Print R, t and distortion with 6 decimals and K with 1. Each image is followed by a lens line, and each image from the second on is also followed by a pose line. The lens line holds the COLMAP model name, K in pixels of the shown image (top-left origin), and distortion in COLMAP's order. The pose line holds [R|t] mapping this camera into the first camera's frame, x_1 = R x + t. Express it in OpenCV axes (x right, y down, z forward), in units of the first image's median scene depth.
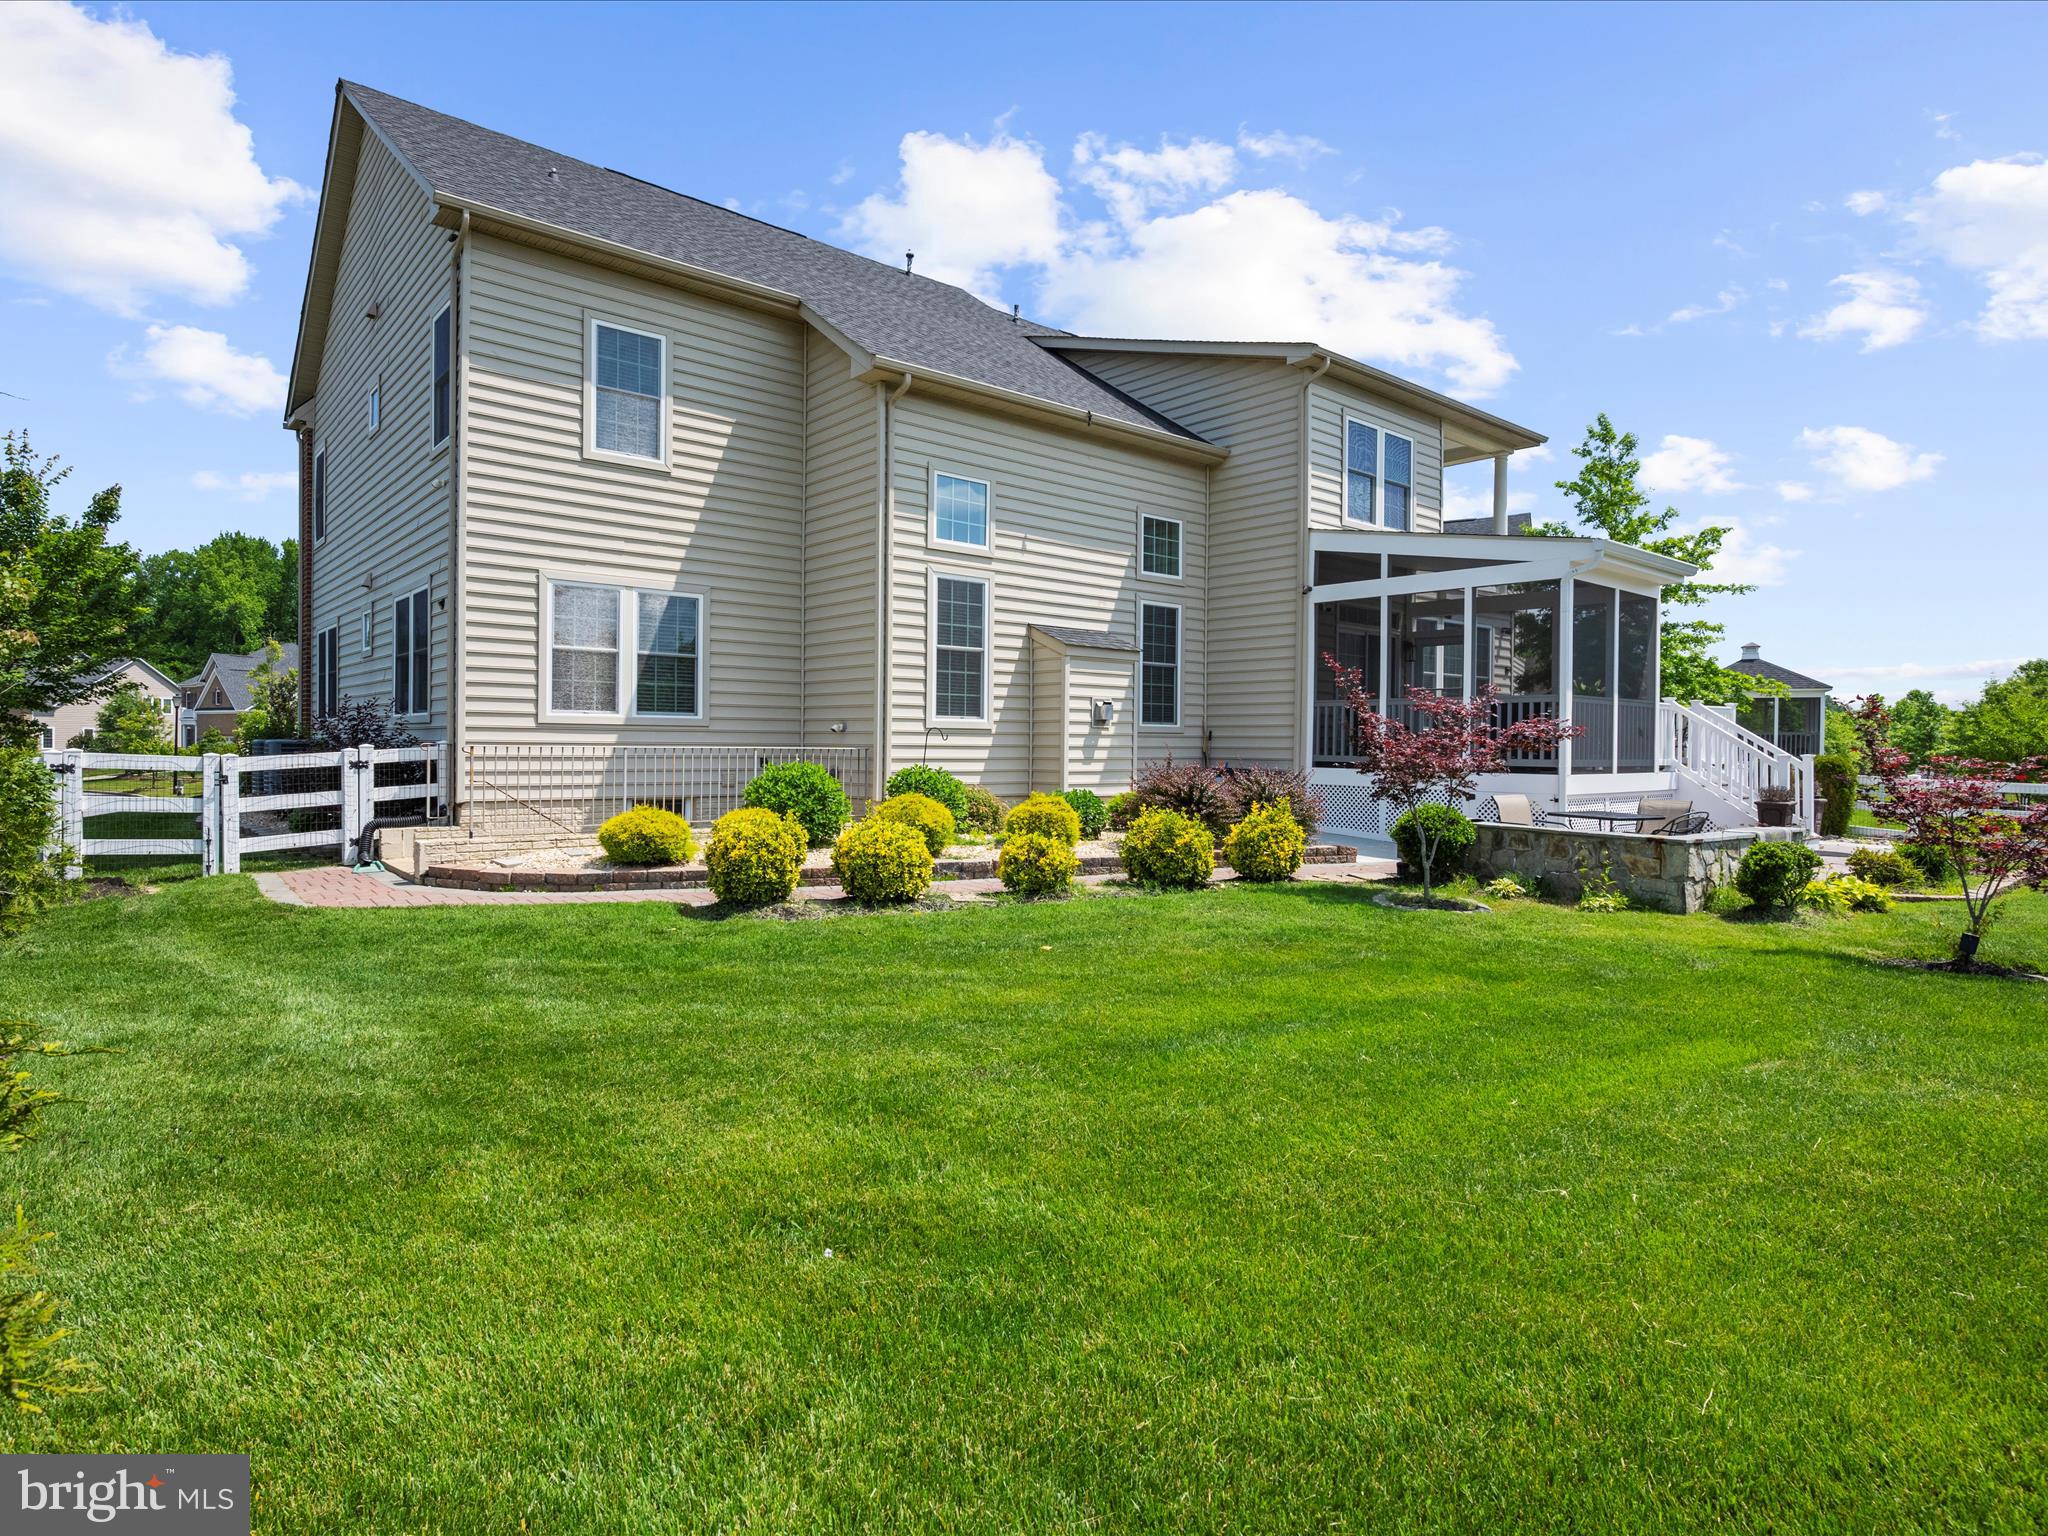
lens RADIAL K [[1103.8, 0, 1007.4], [0, 1103.8, 758.4], [0, 0, 1]] dist [-0.000190, 0.000449]
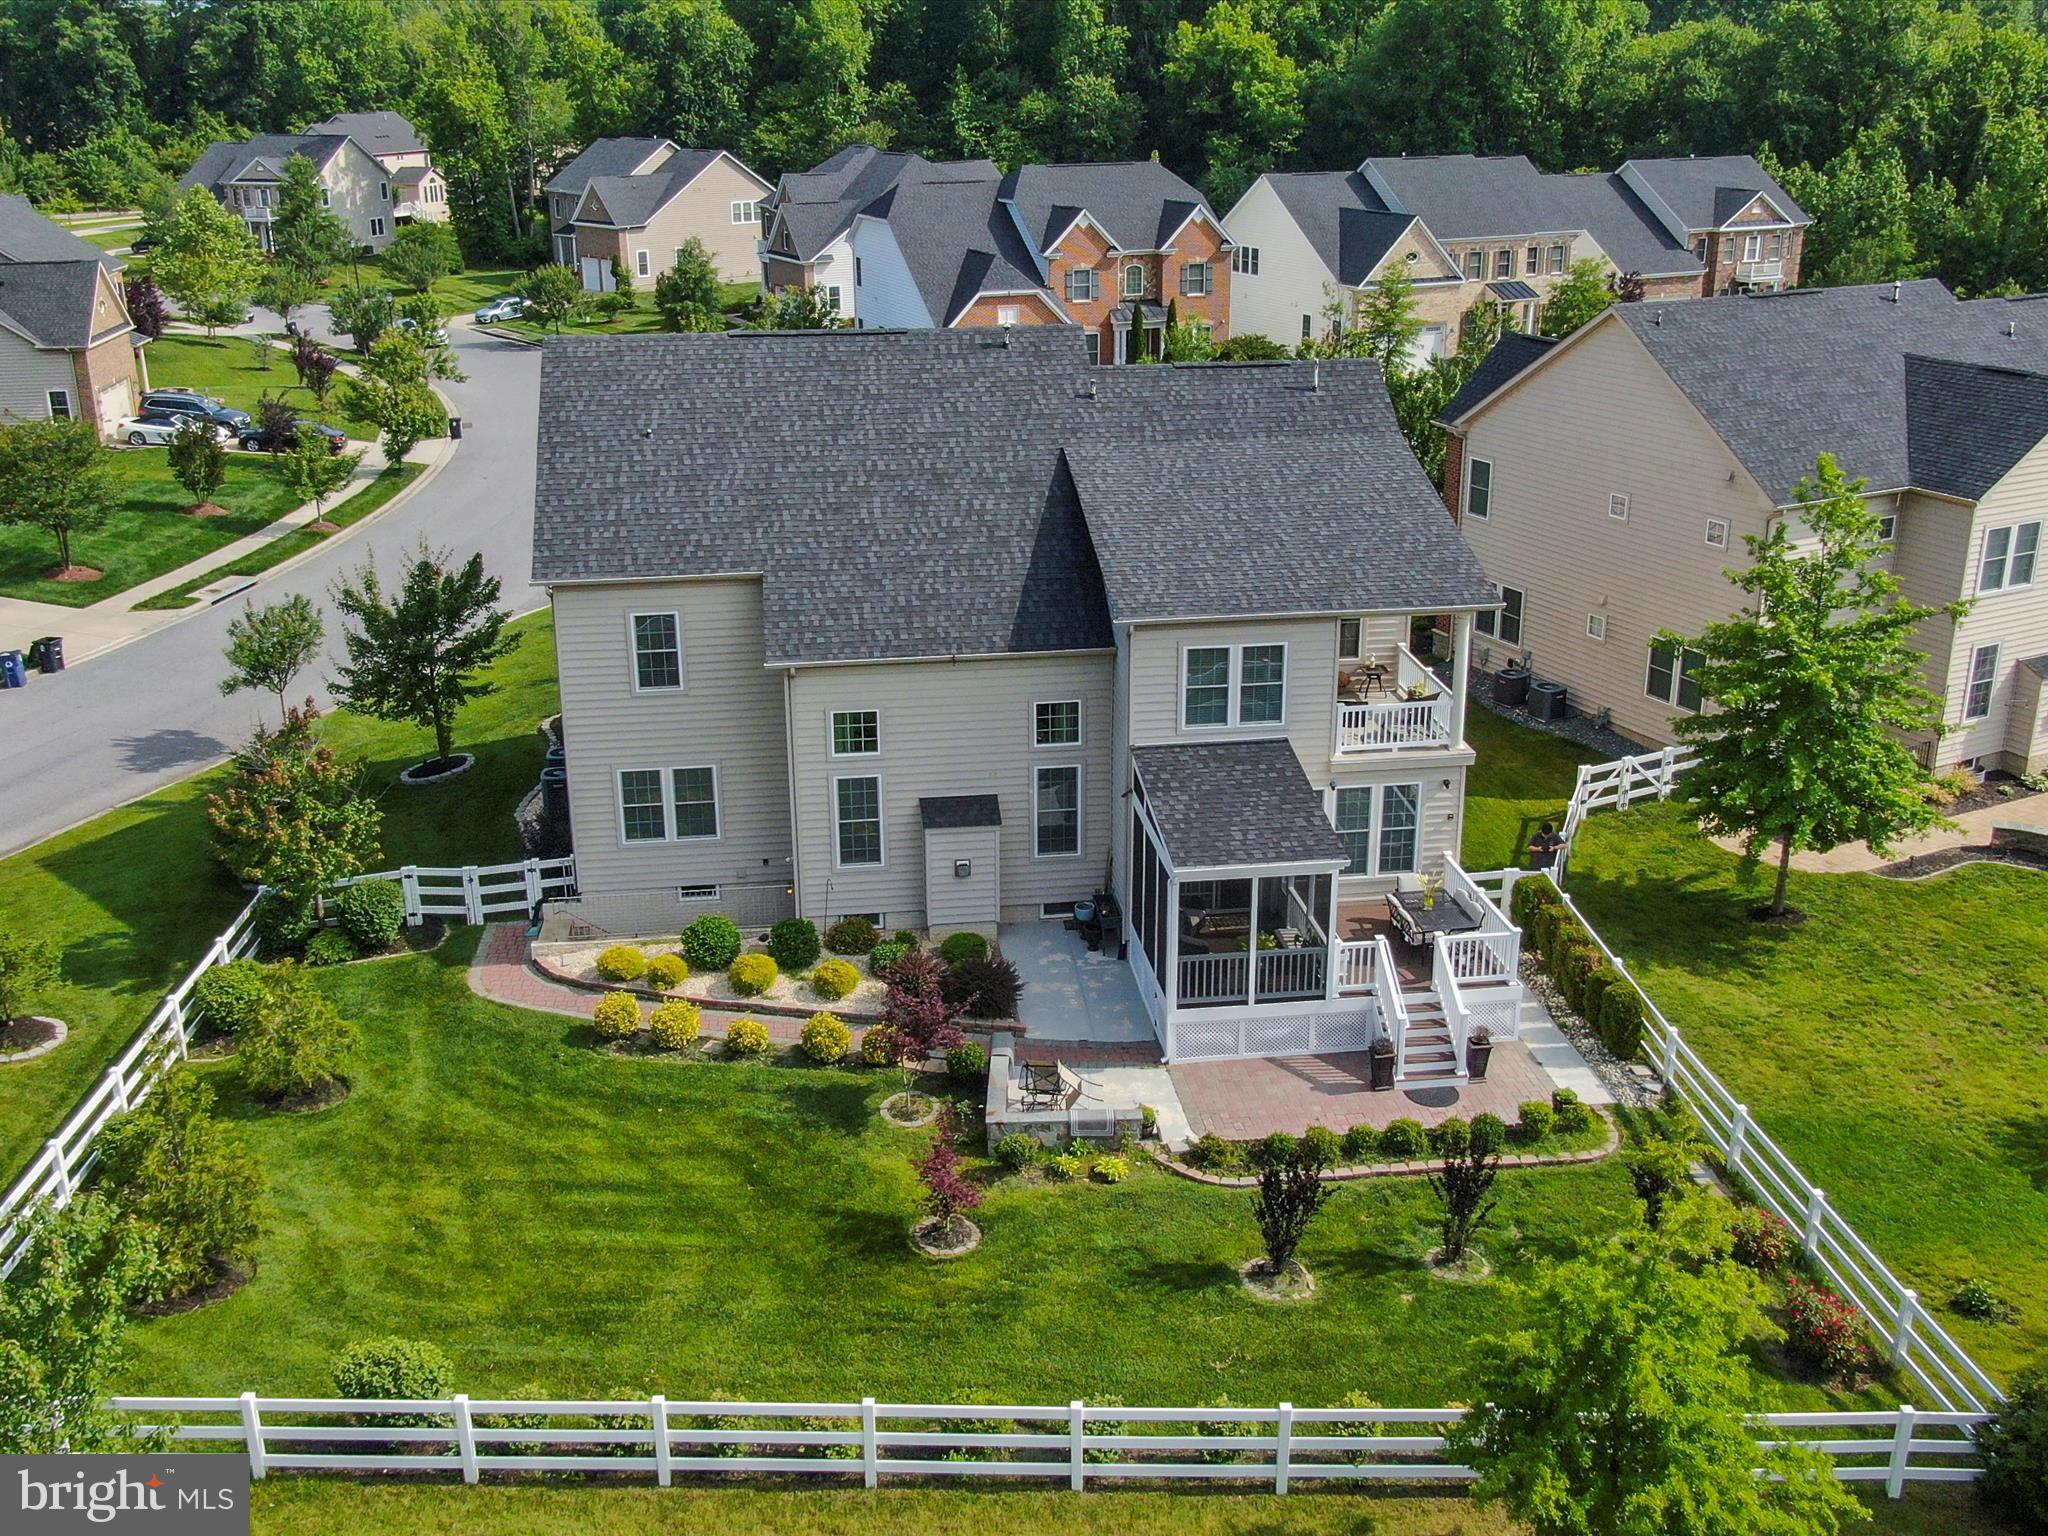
lens RADIAL K [[1919.8, 0, 1024.0], [0, 1919.8, 768.0], [0, 0, 1]] dist [-0.024188, 0.014011]
pose [[0.842215, 0.170637, -0.511427, 1.423202], [0.007501, 0.944793, 0.327581, -0.992255], [0.539090, -0.279730, 0.794439, -0.878151]]
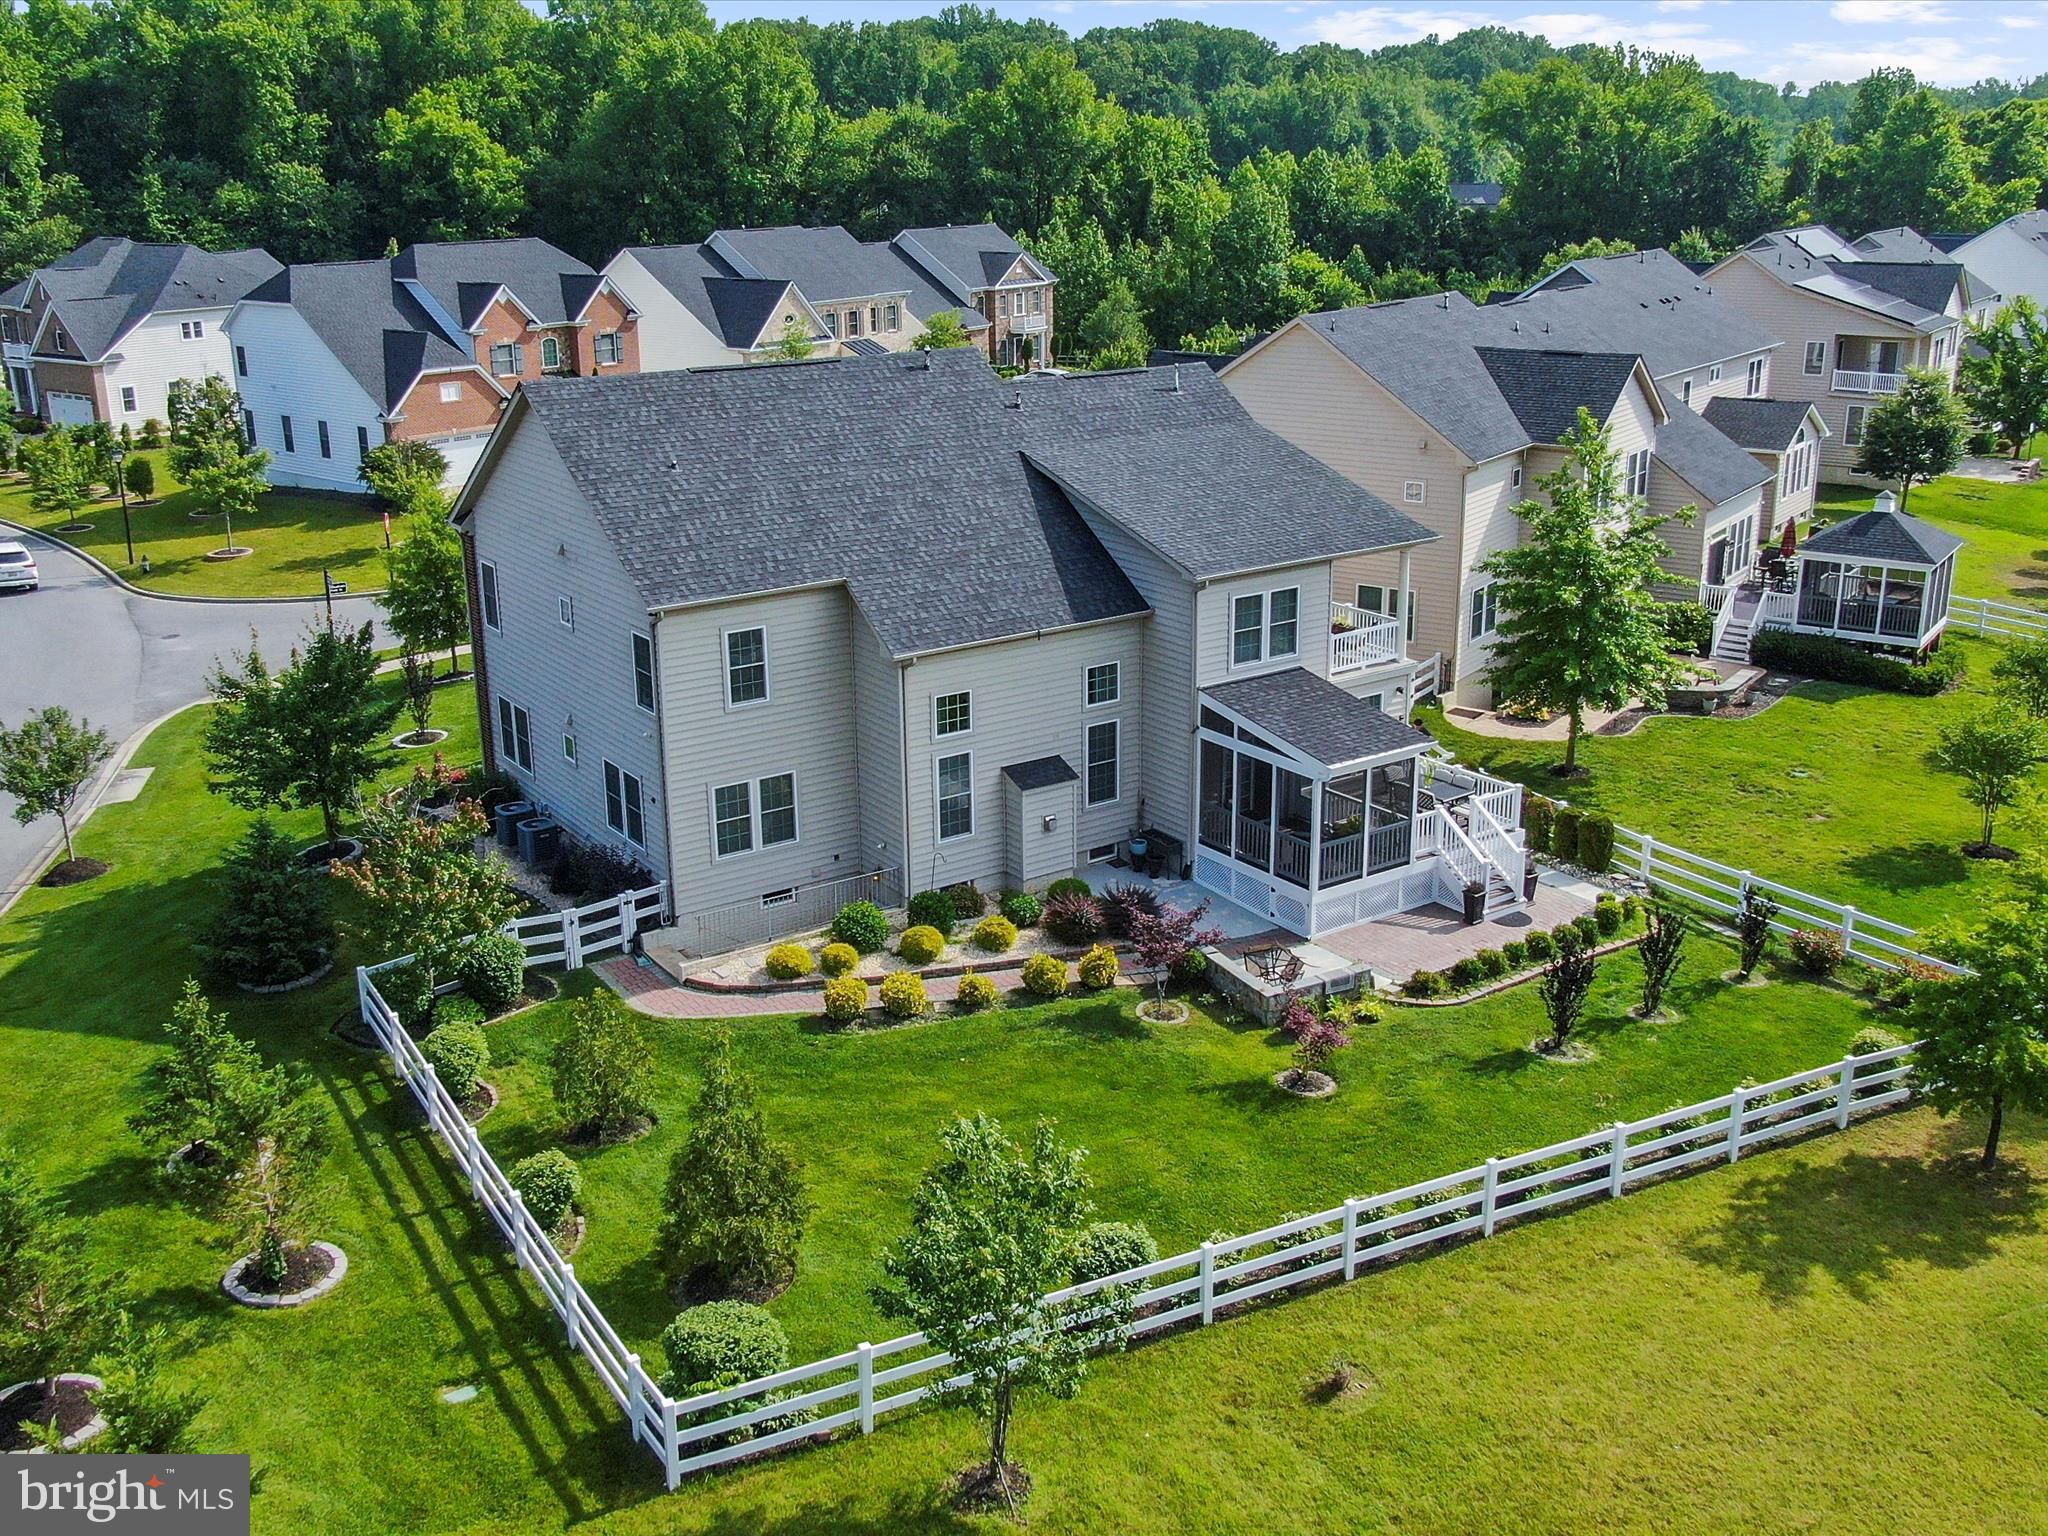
lens RADIAL K [[1919.8, 0, 1024.0], [0, 1919.8, 768.0], [0, 0, 1]] dist [-0.024188, 0.014011]
pose [[0.995795, 0.007173, -0.091331, 0.306415], [0.019786, 0.956560, 0.290863, -0.936729], [0.089450, -0.291447, 0.952396, -1.608577]]
